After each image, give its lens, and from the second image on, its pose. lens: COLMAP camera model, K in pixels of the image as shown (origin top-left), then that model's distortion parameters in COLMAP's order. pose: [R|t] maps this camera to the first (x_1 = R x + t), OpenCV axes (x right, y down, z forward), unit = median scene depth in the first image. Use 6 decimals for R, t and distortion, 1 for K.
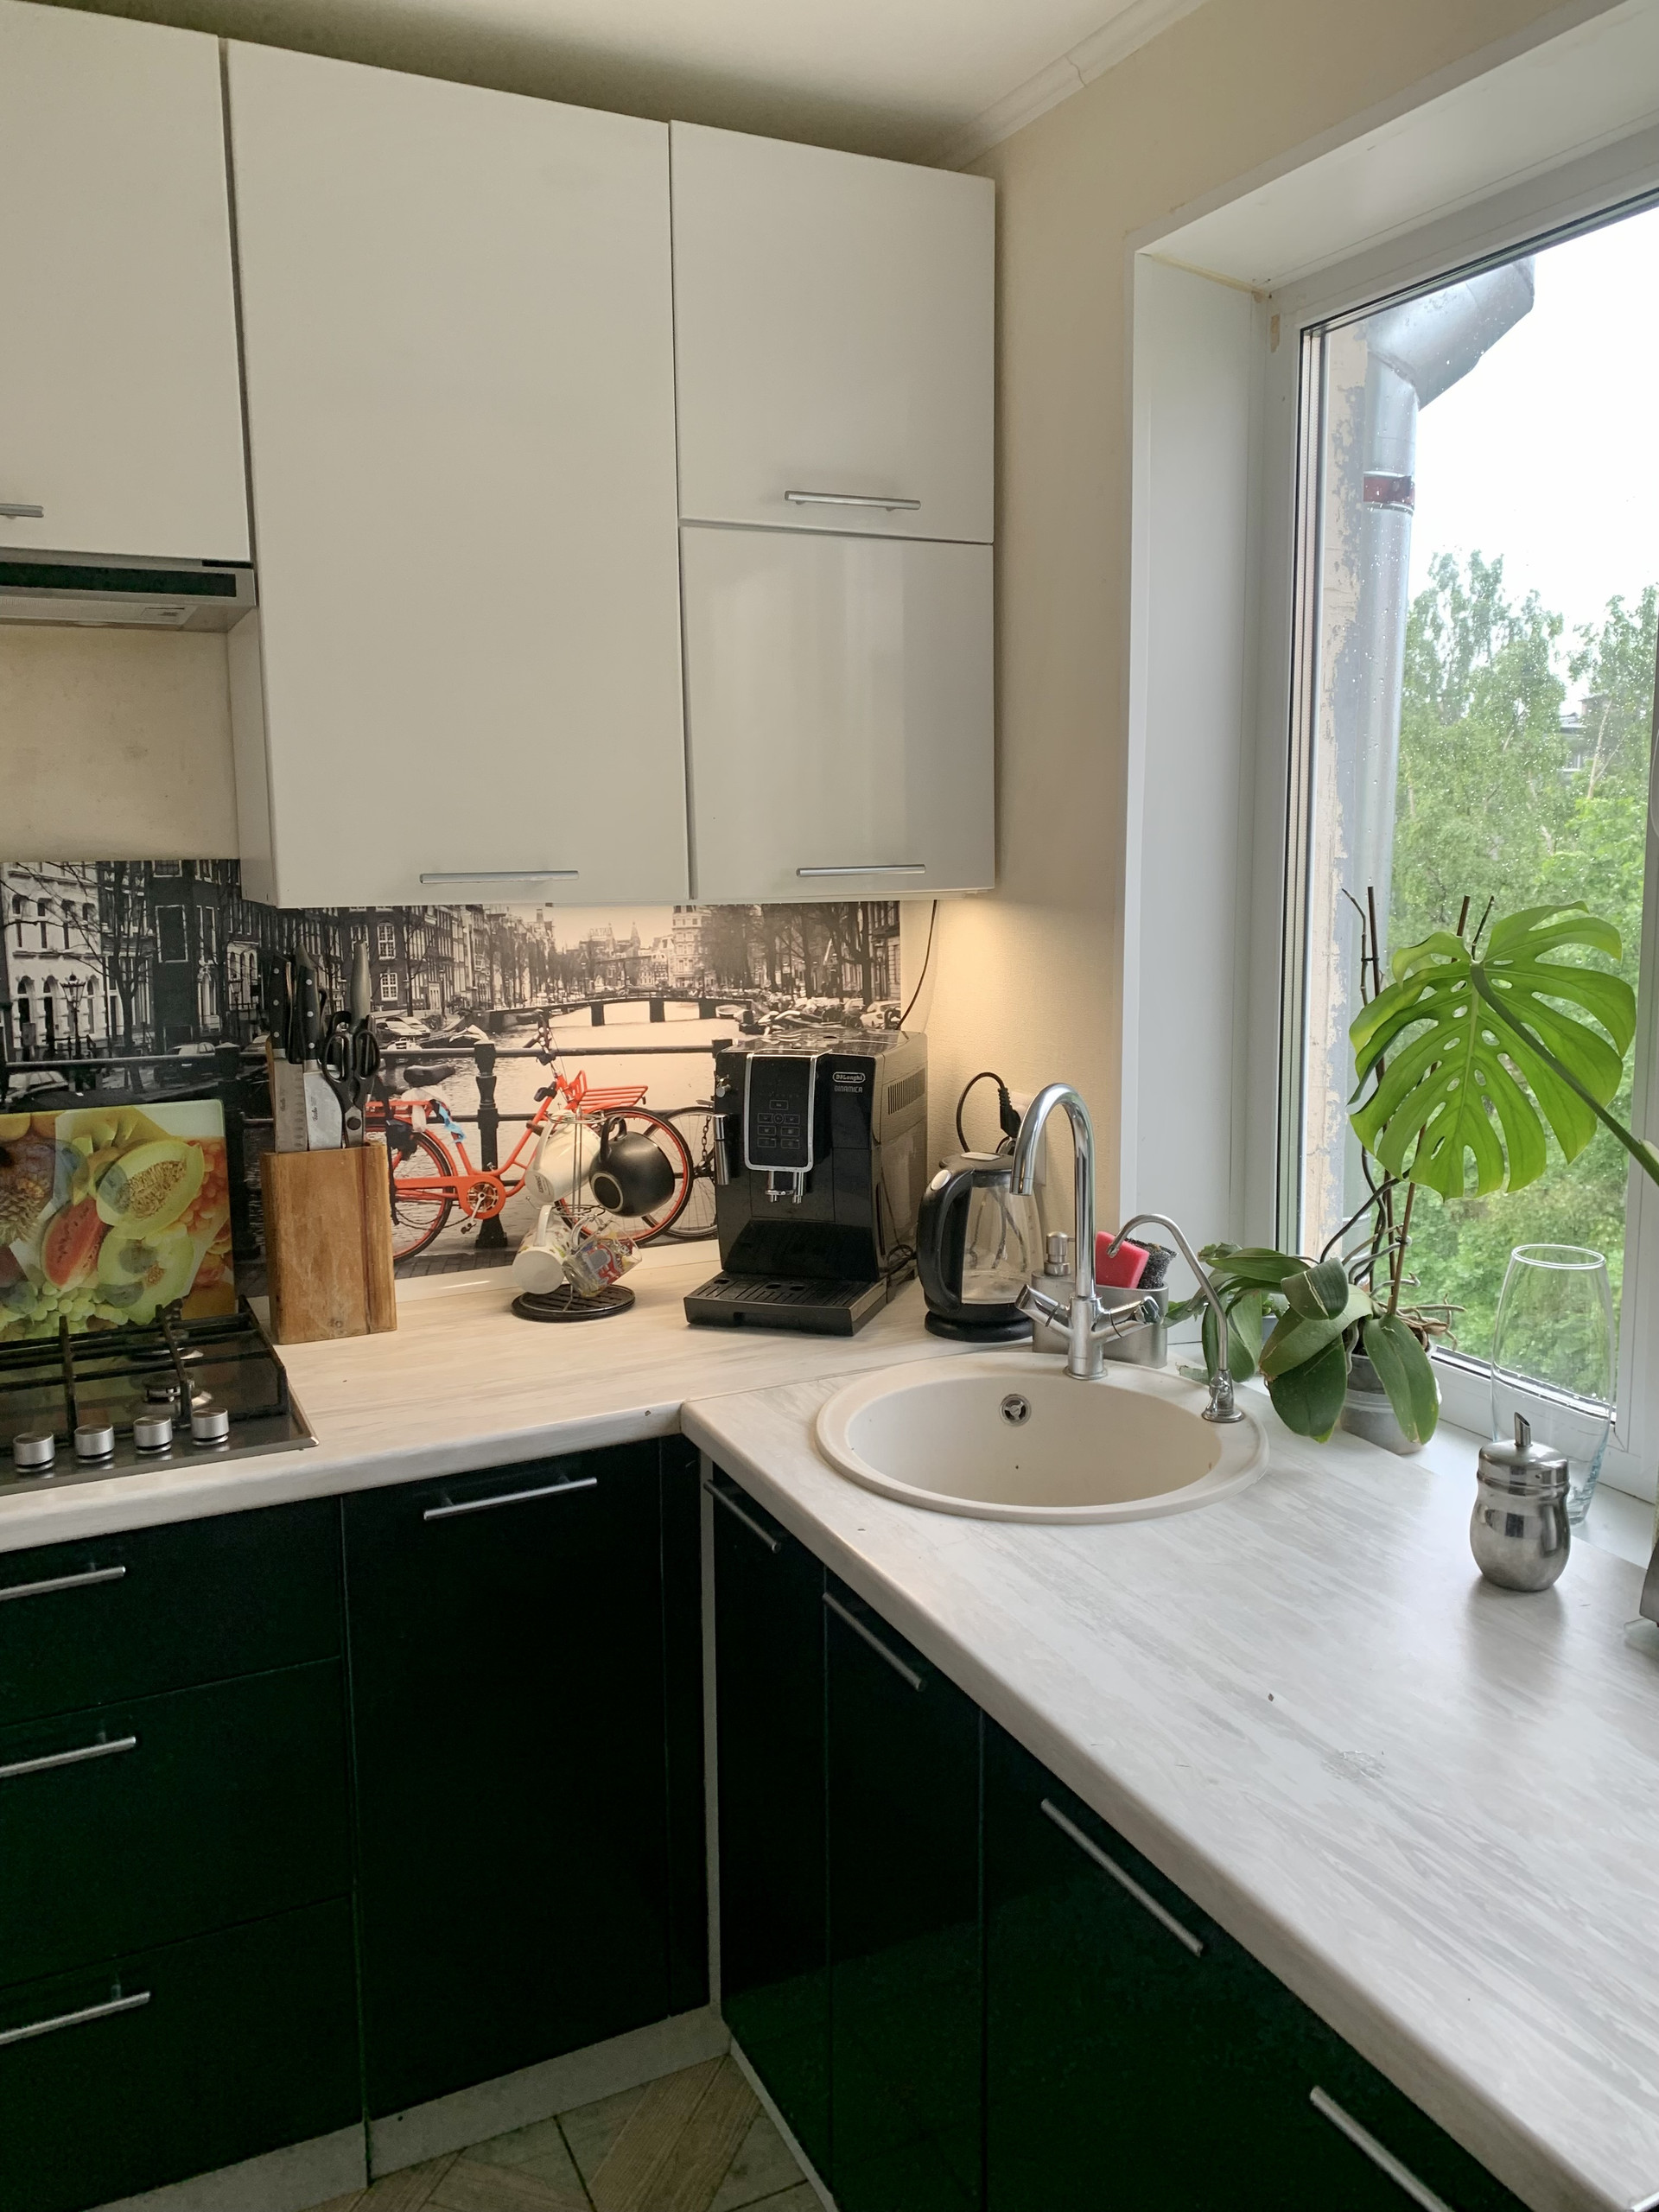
lens RADIAL K [[1739.6, 0, 825.6], [0, 1739.6, 1136.1], [0, 0, 1]] dist [0.012776, -0.008913]
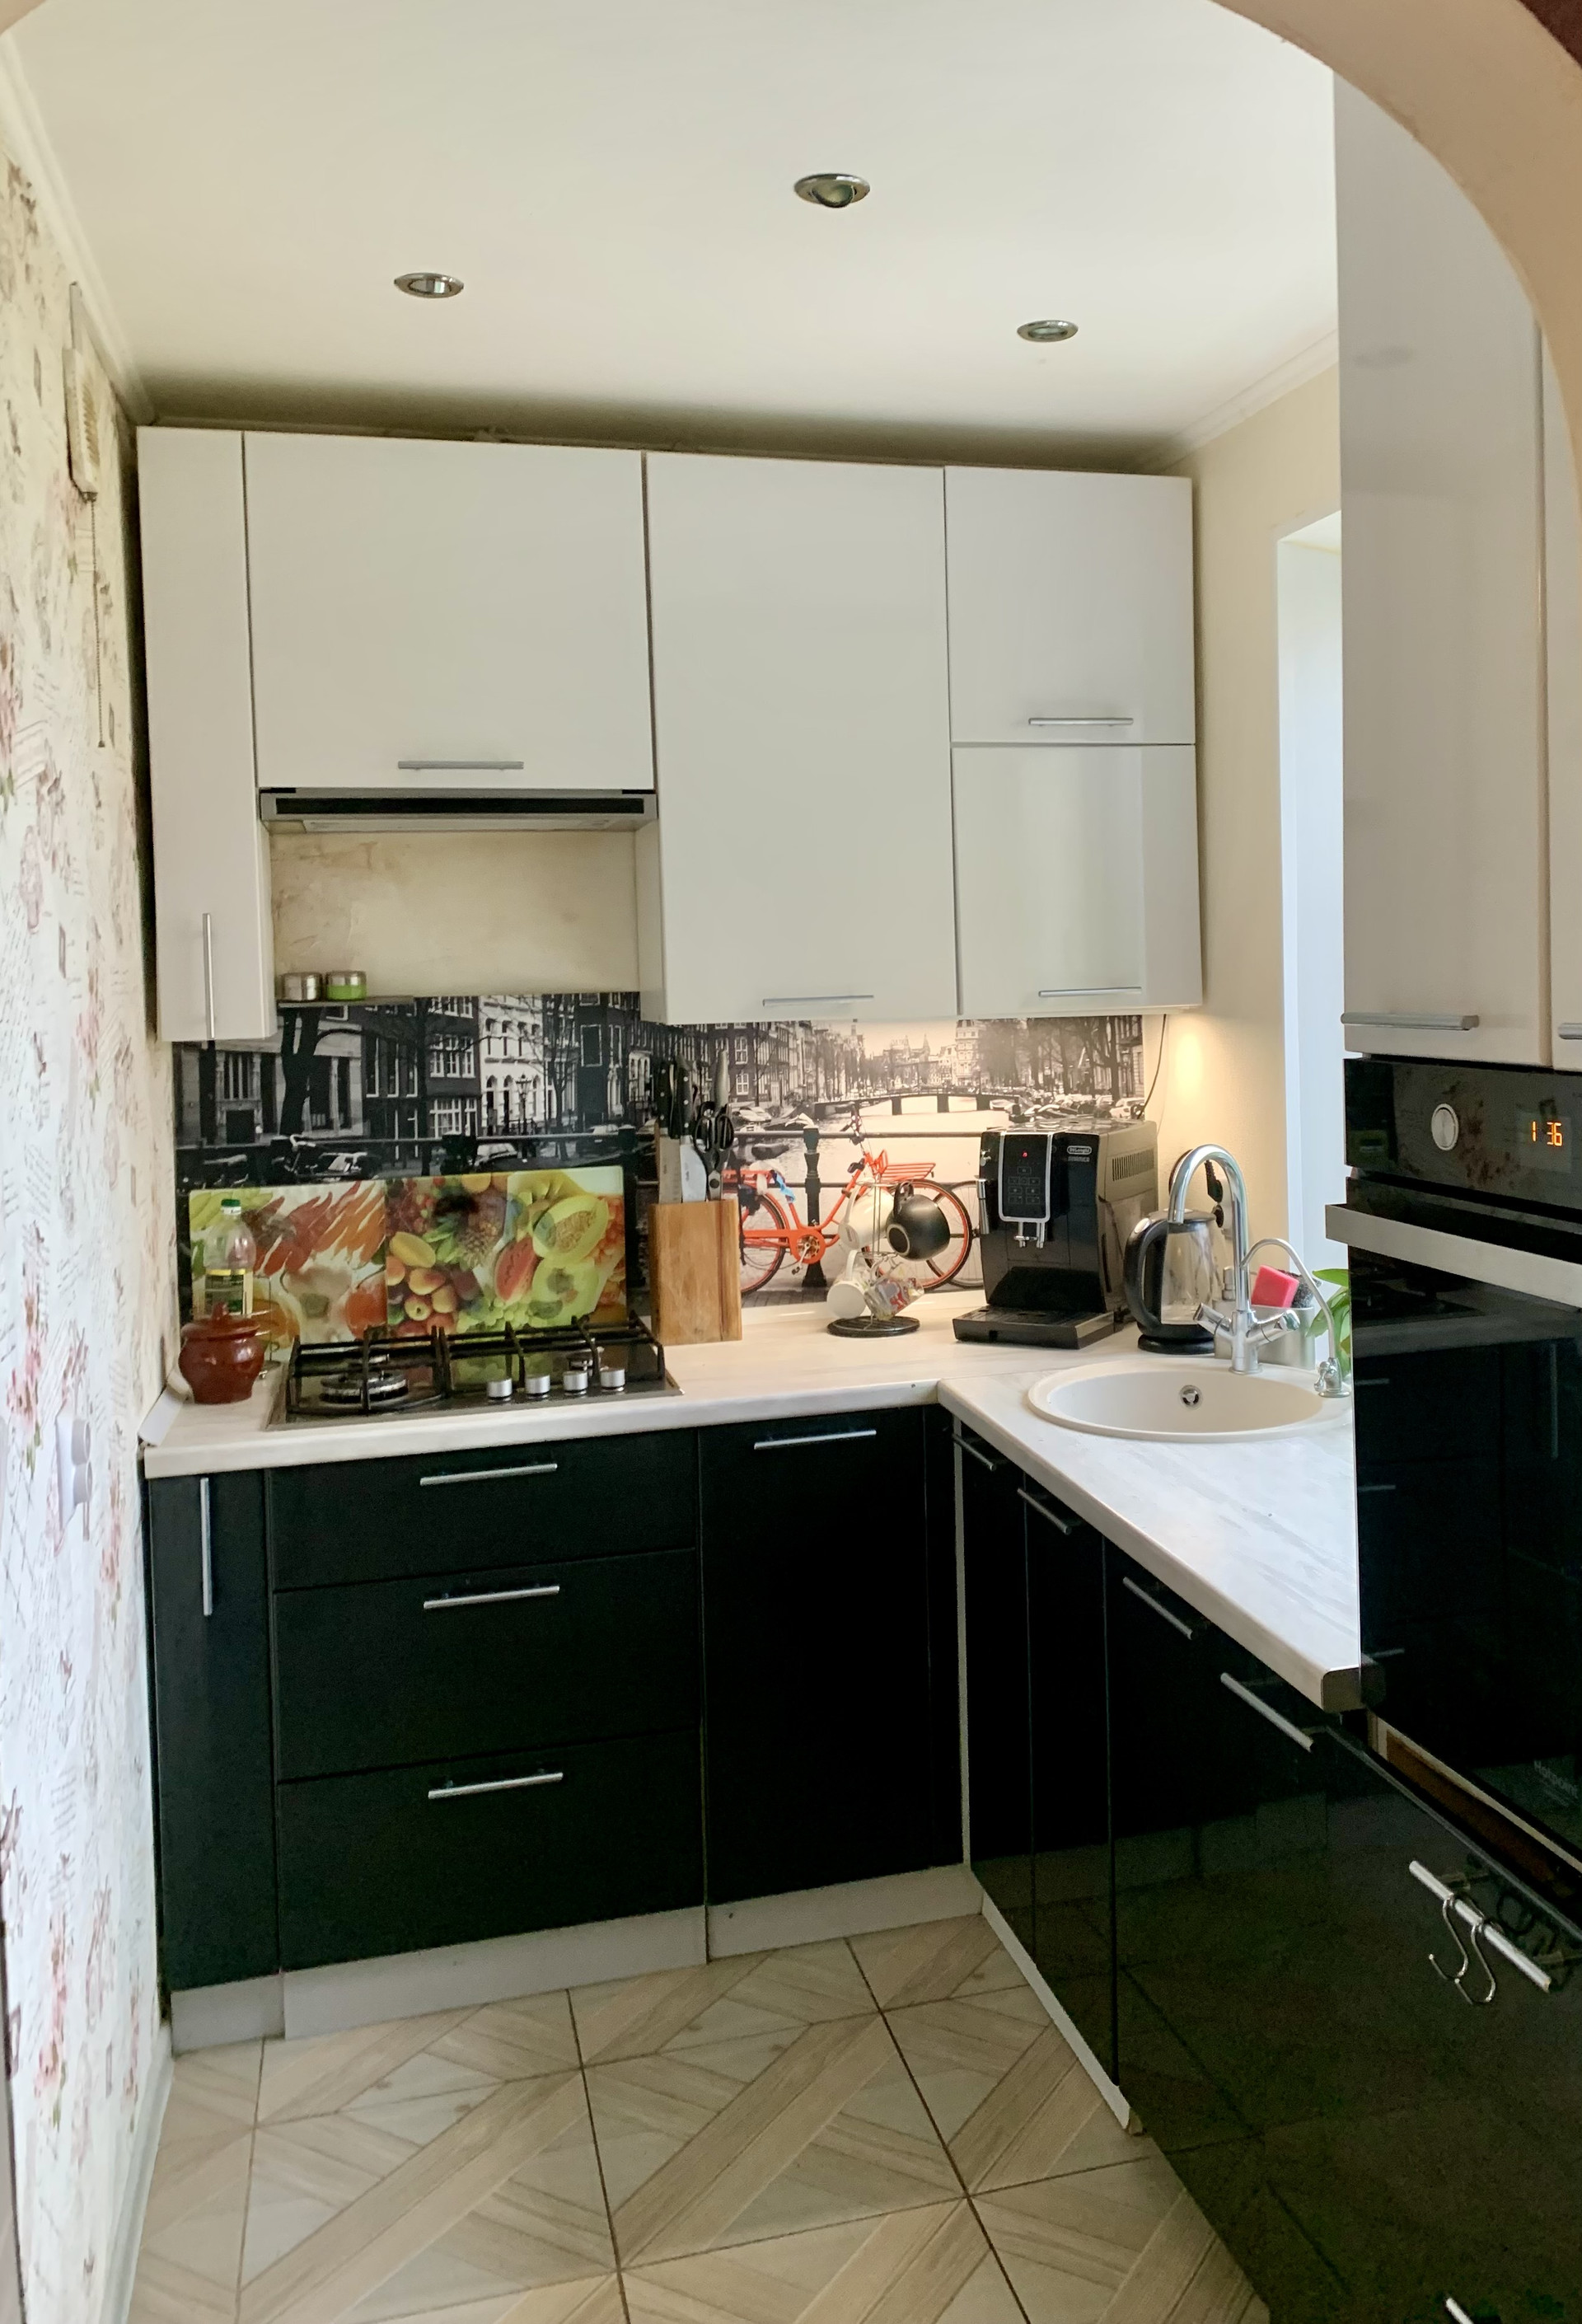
lens RADIAL K [[1678.0, 0, 791.0], [0, 1678.0, 1162.0], [0, 0, 1]] dist [0.089508, -0.001254]
pose [[0.975685, 0.009270, -0.218983, 0.071309], [-0.020841, 0.998502, -0.050589, 0.039374], [0.218186, 0.053923, 0.974416, -0.253767]]
